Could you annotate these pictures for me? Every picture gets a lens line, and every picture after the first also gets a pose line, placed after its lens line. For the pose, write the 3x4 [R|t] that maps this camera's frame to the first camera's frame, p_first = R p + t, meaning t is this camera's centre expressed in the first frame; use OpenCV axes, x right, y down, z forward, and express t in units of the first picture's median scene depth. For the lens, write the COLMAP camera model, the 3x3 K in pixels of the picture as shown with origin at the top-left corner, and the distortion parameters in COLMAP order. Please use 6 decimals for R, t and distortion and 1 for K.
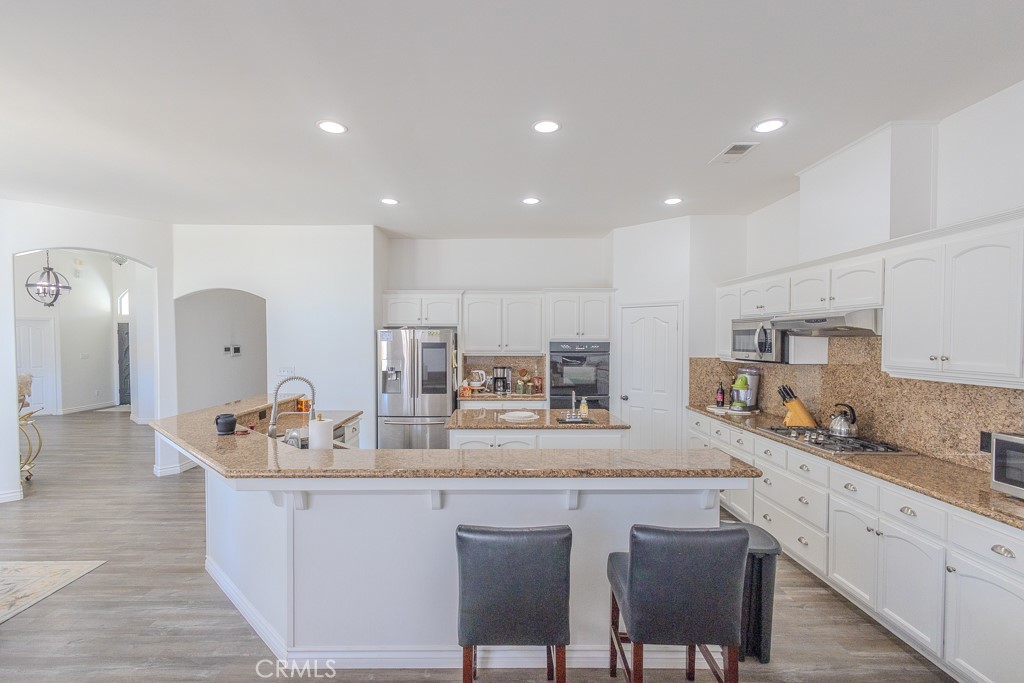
lens RADIAL K [[489.5, 0, 513.6], [0, 489.5, 348.0], [0, 0, 1]] dist [-0.002234, -0.000648]
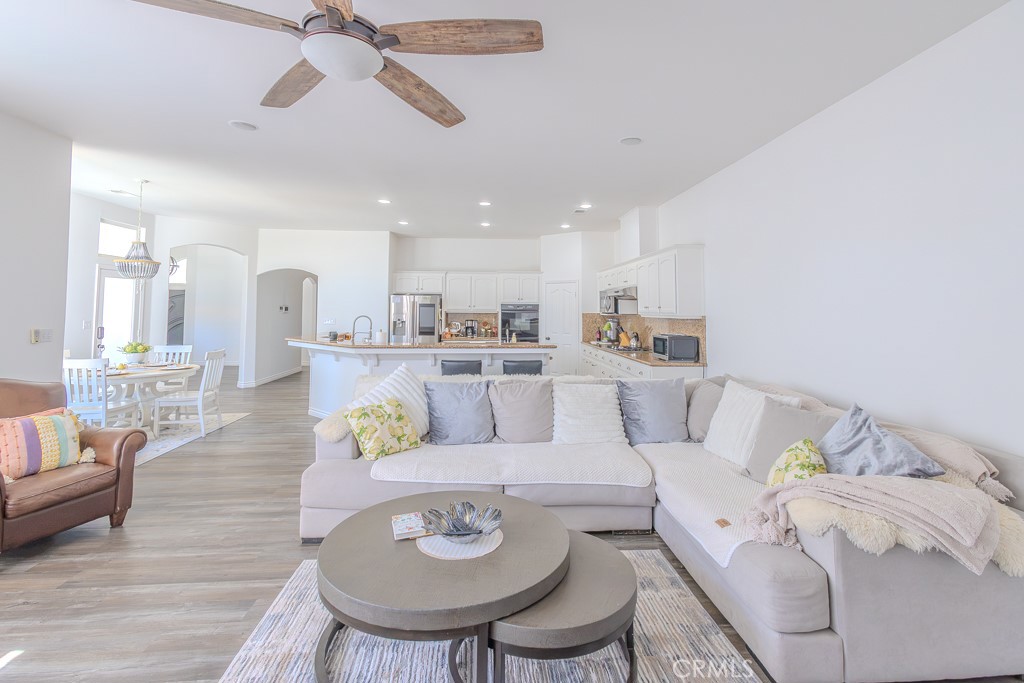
lens RADIAL K [[465.2, 0, 575.9], [0, 465.2, 295.1], [0, 0, 1]] dist [-0.000774, -0.000317]
pose [[0.986199, 0.007638, 0.165390, 0.066109], [0.000157, 0.998892, -0.047067, 0.032178], [-0.165566, 0.046443, 0.985105, -0.577040]]
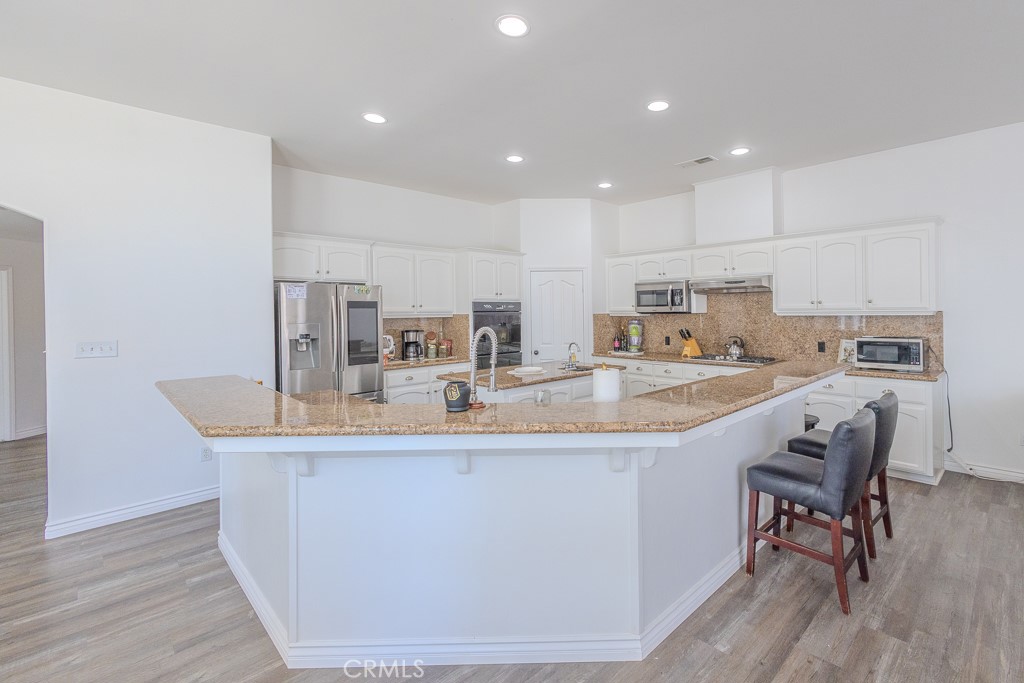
lens RADIAL K [[449.0, 0, 602.9], [0, 449.0, 307.2], [0, 0, 1]] dist [0.000927, 0.000079]
pose [[0.693652, -0.006680, 0.720280, -0.413613], [0.026649, 0.999510, -0.016395, 0.021061], [-0.719818, 0.030567, 0.693490, 0.190862]]
